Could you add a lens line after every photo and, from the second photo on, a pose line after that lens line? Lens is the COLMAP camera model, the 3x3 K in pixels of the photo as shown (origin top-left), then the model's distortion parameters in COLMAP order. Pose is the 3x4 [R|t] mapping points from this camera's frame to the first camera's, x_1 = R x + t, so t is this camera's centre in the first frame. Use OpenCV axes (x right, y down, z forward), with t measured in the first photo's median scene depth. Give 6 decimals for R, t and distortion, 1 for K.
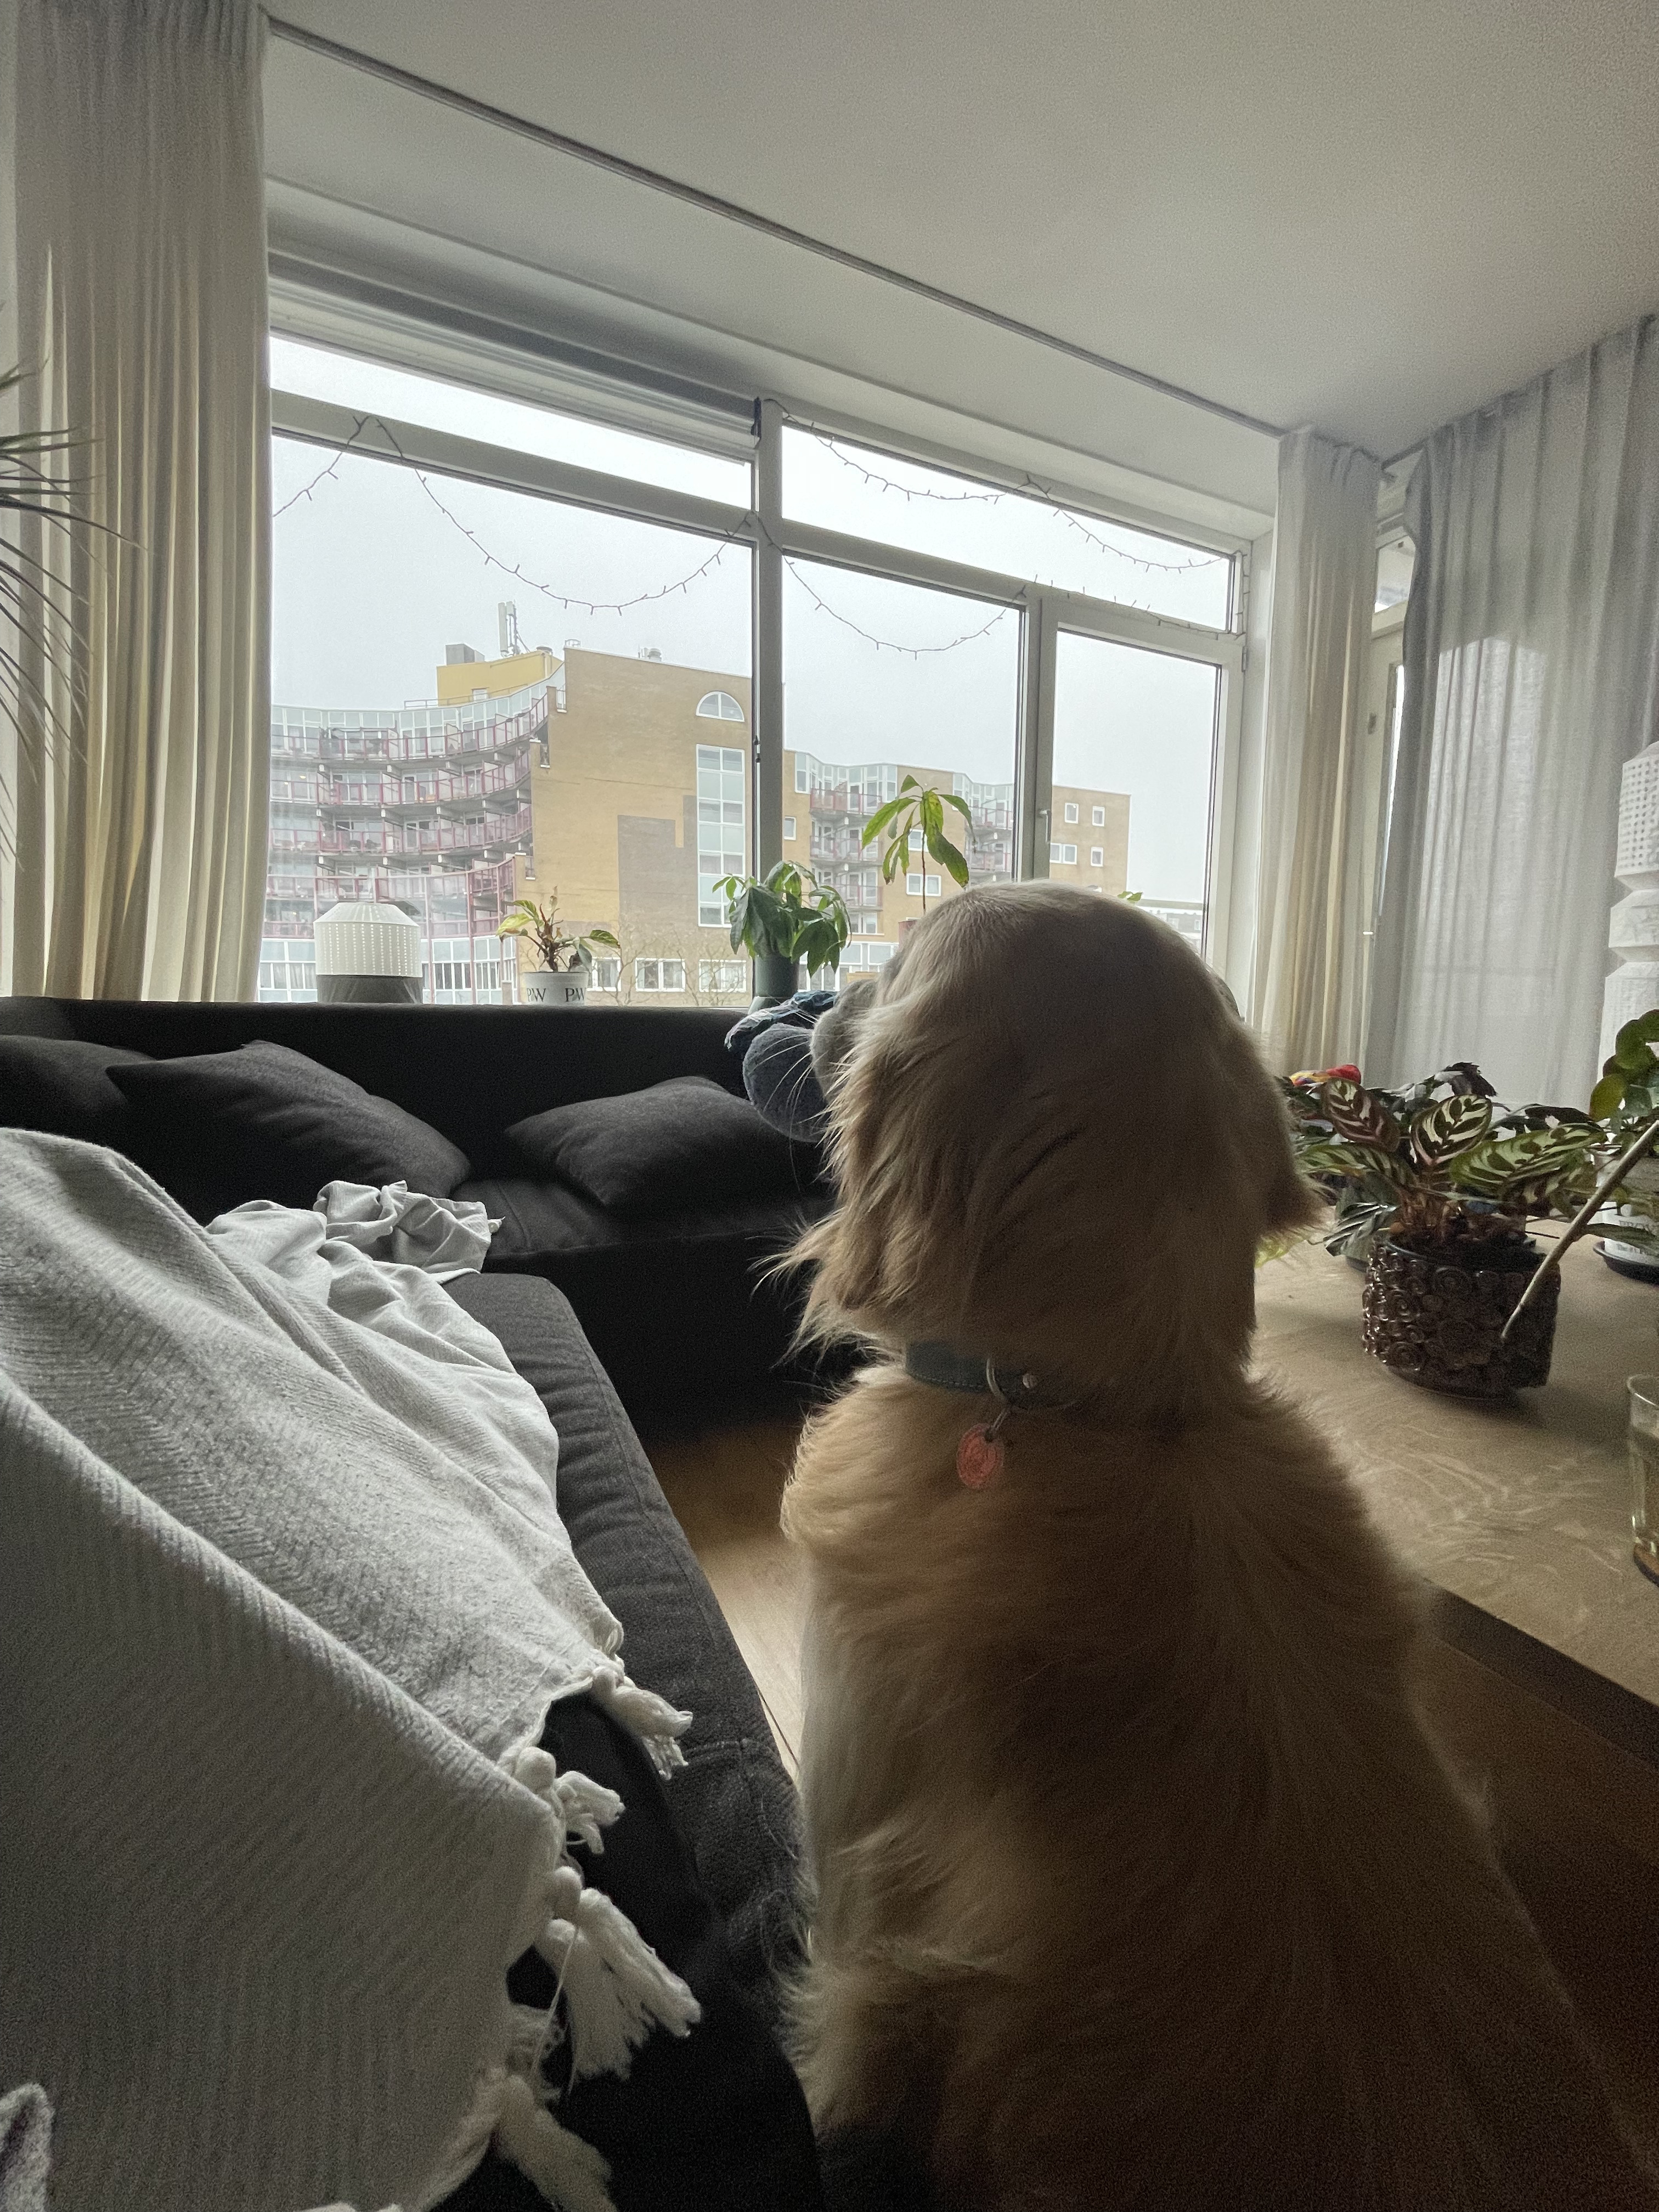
lens RADIAL K [[895.2, 0, 829.5], [0, 895.2, 1106.0], [0, 0, 1]] dist [0.002149, -0.000178]
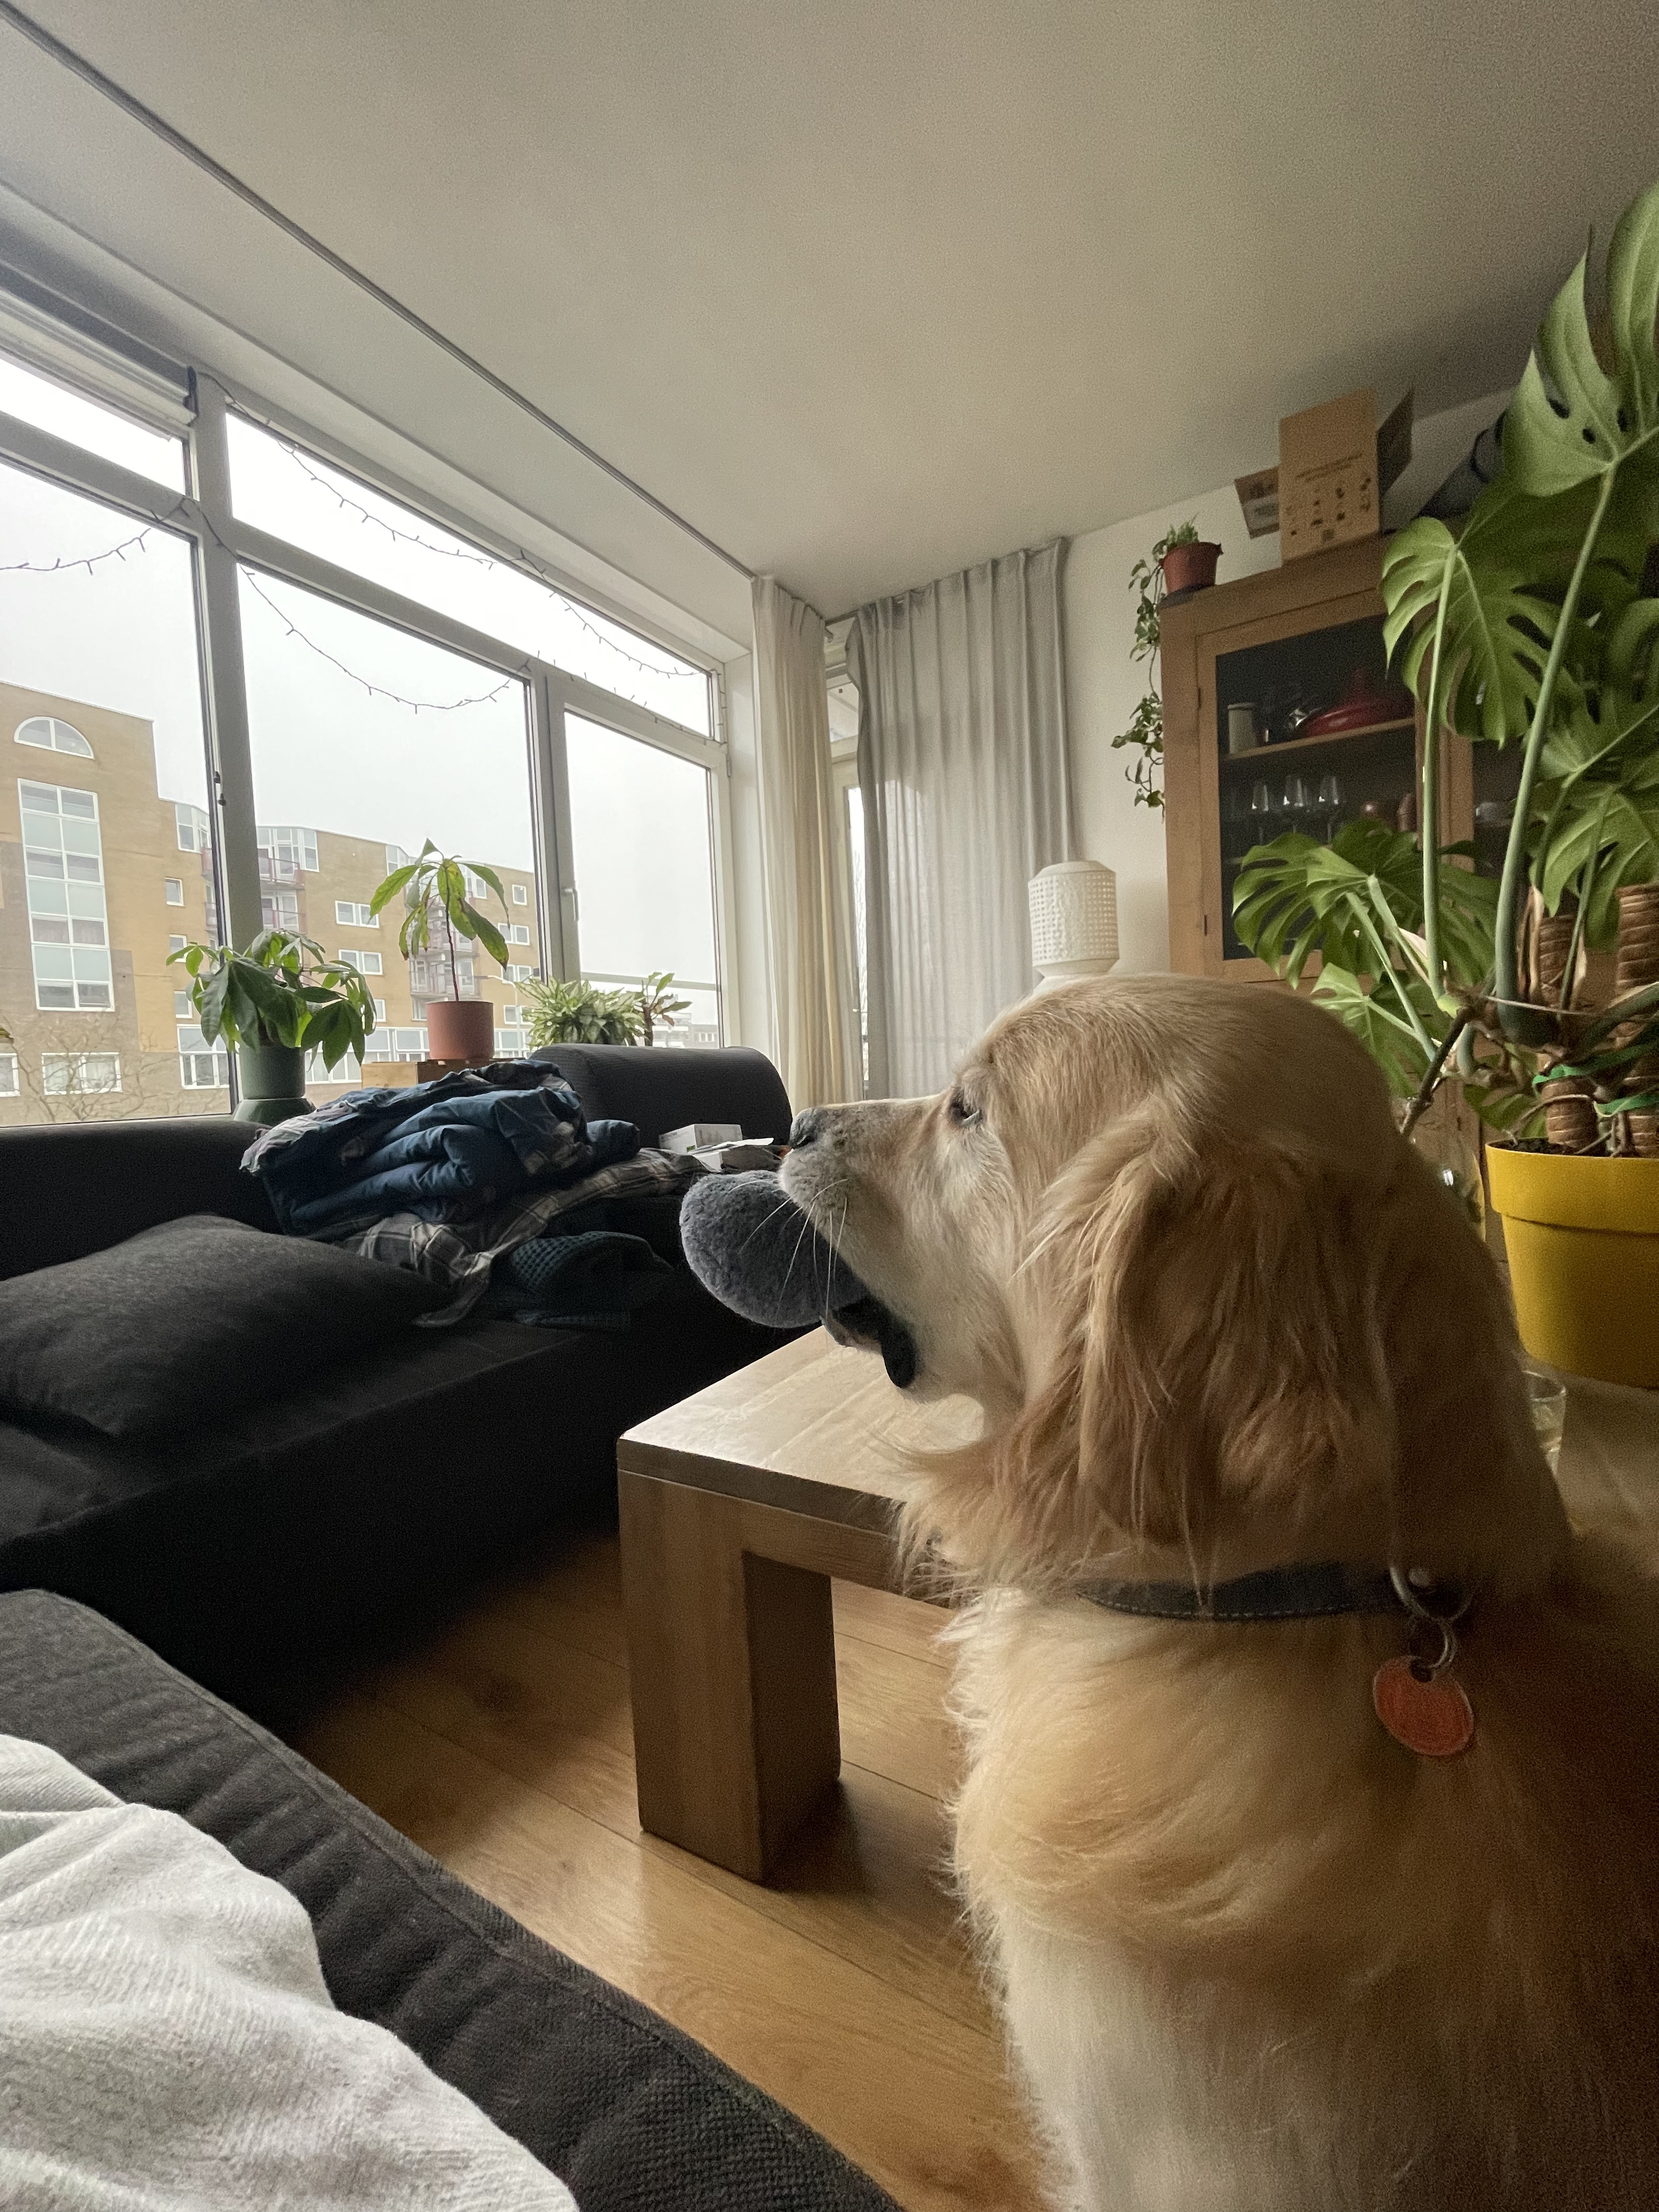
lens RADIAL K [[895.2, 0, 829.5], [0, 895.2, 1106.0], [0, 0, 1]] dist [0.002149, -0.000178]
pose [[0.836160, -0.069031, 0.544125, -0.074666], [0.115816, 0.991901, -0.052137, -0.015621], [-0.536119, 0.106614, 0.837383, 0.071958]]
